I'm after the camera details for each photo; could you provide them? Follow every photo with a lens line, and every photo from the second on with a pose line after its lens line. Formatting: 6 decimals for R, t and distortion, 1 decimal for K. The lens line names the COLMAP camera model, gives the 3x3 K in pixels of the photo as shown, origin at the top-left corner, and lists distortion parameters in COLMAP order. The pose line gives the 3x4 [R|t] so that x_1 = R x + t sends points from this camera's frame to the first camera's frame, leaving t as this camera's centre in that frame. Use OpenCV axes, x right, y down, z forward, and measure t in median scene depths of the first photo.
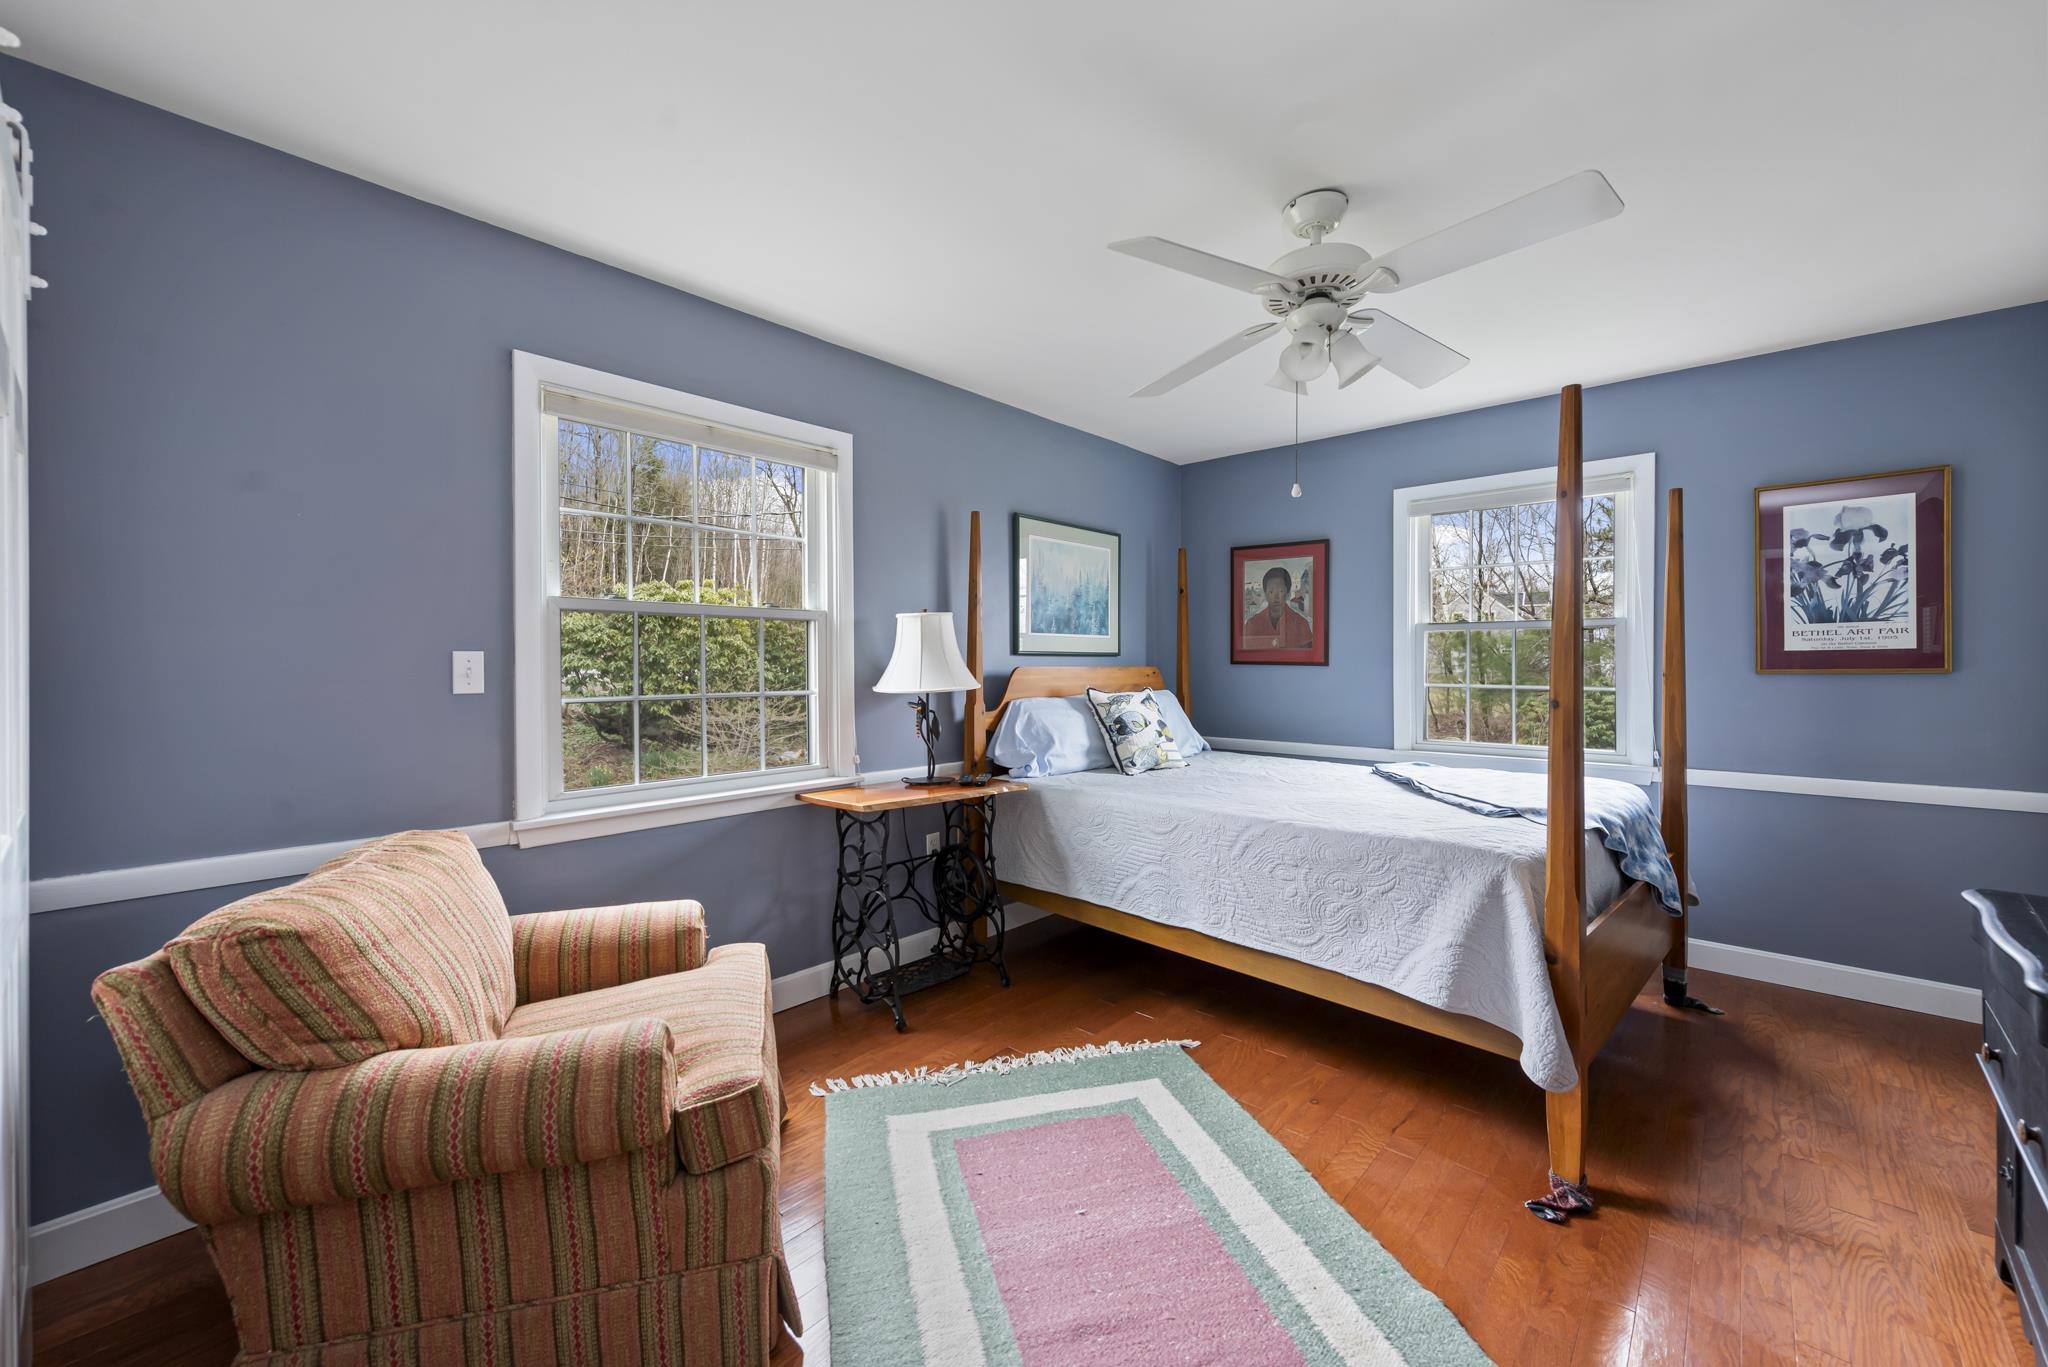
lens RADIAL K [[798.2, 0, 1024.6], [0, 798.2, 673.5], [0, 0, 1]] dist [0.020443, -0.002874]
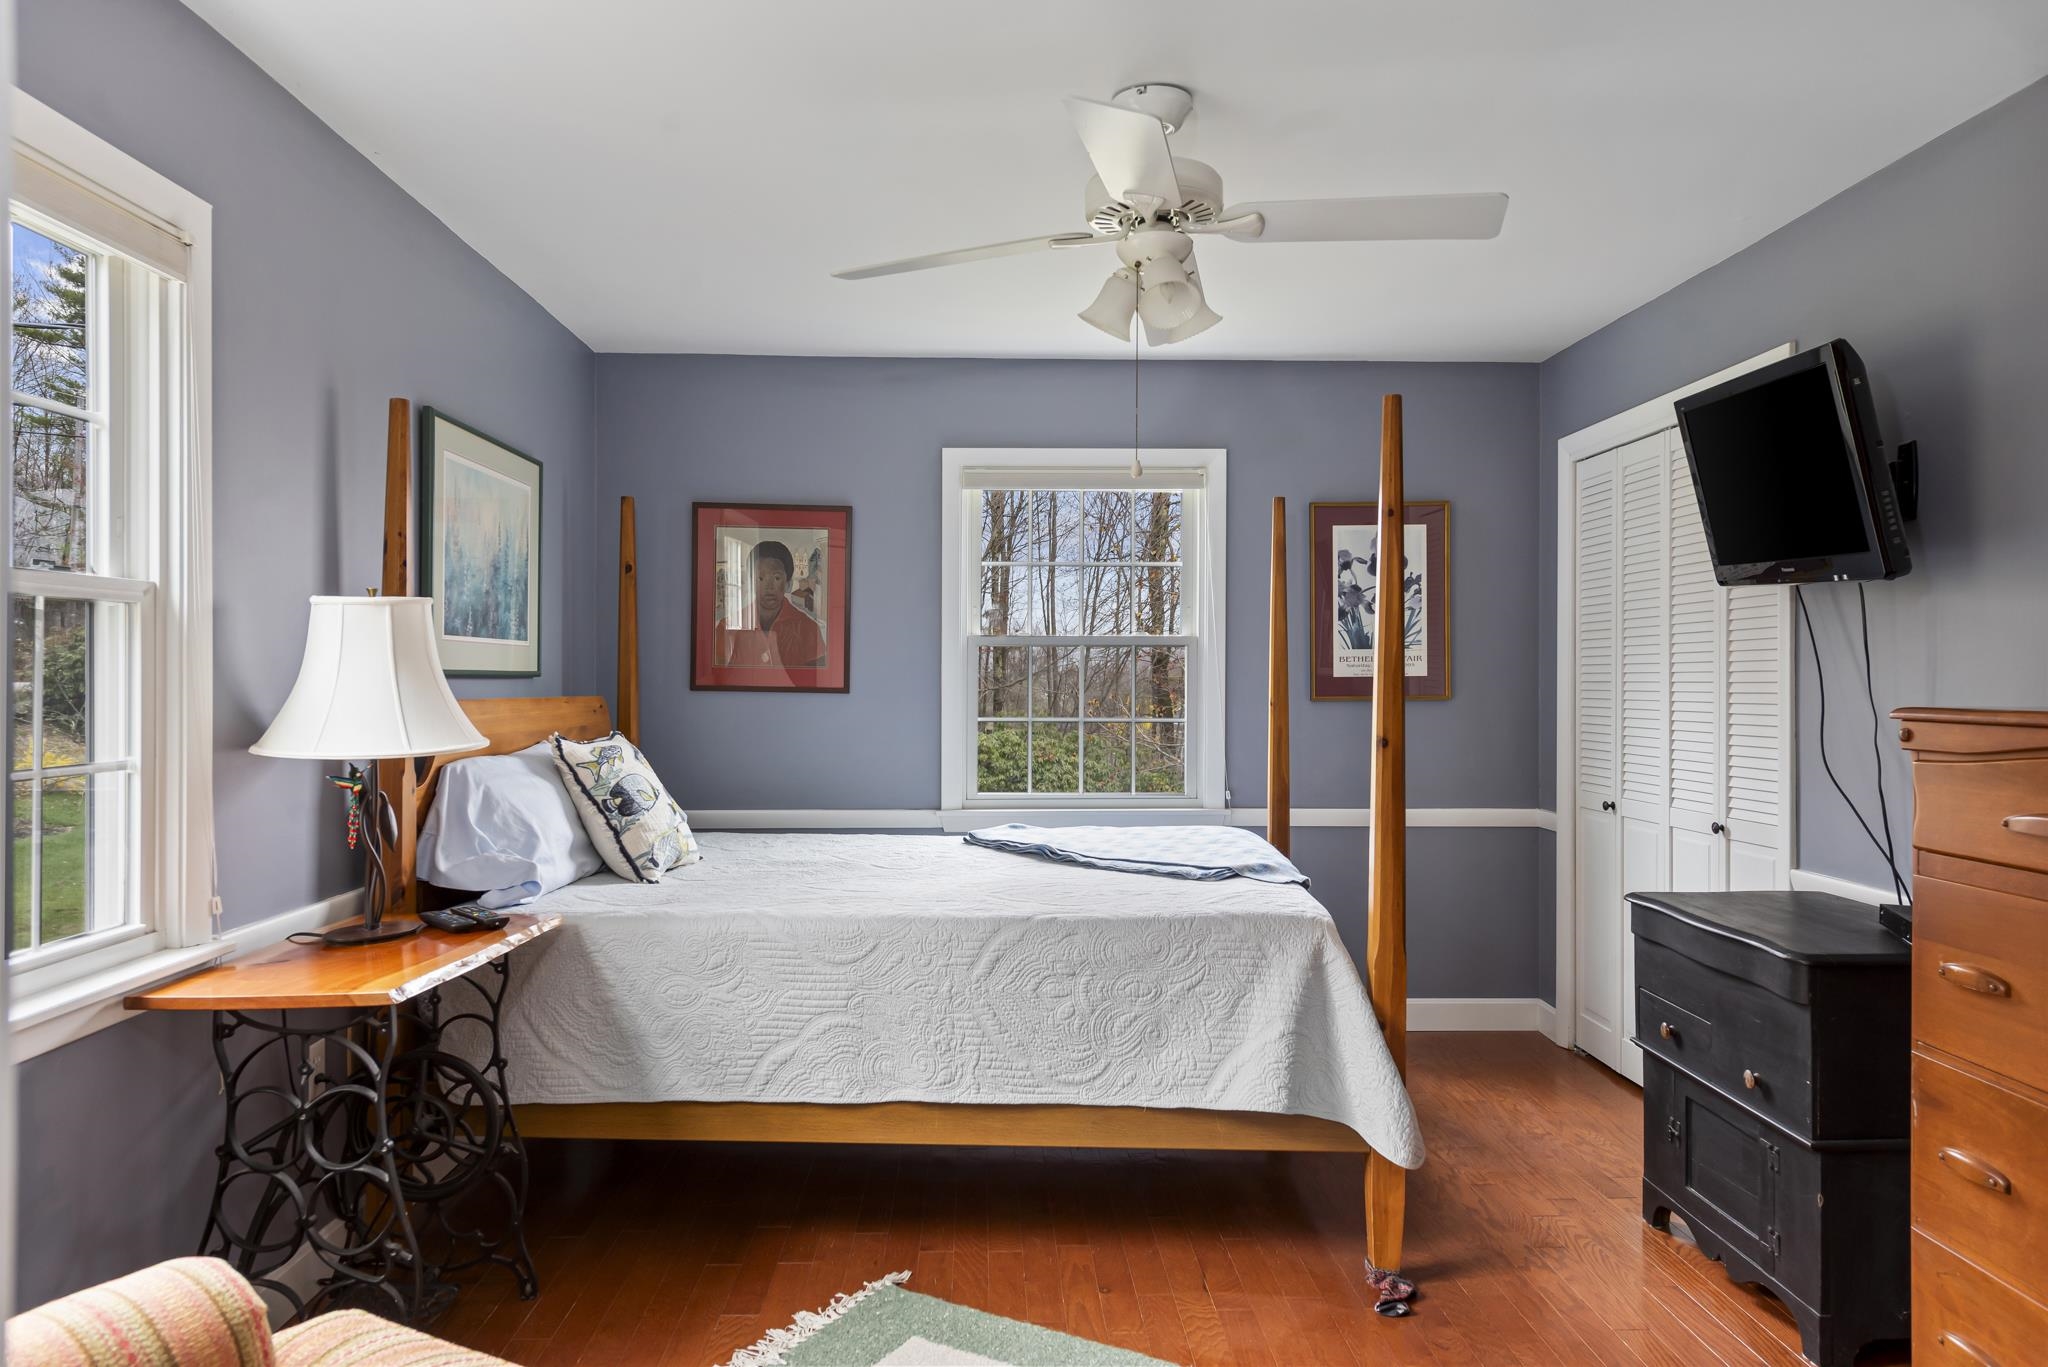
lens RADIAL K [[1328.3, 0, 1024.0], [0, 1328.3, 683.5], [0, 0, 1]] dist [0.033540, -0.000433]
pose [[0.730115, -0.000364, 0.683324, -0.399593], [0.007283, 0.999947, -0.007249, -0.012063], [-0.683285, 0.010269, 0.730080, 0.112012]]
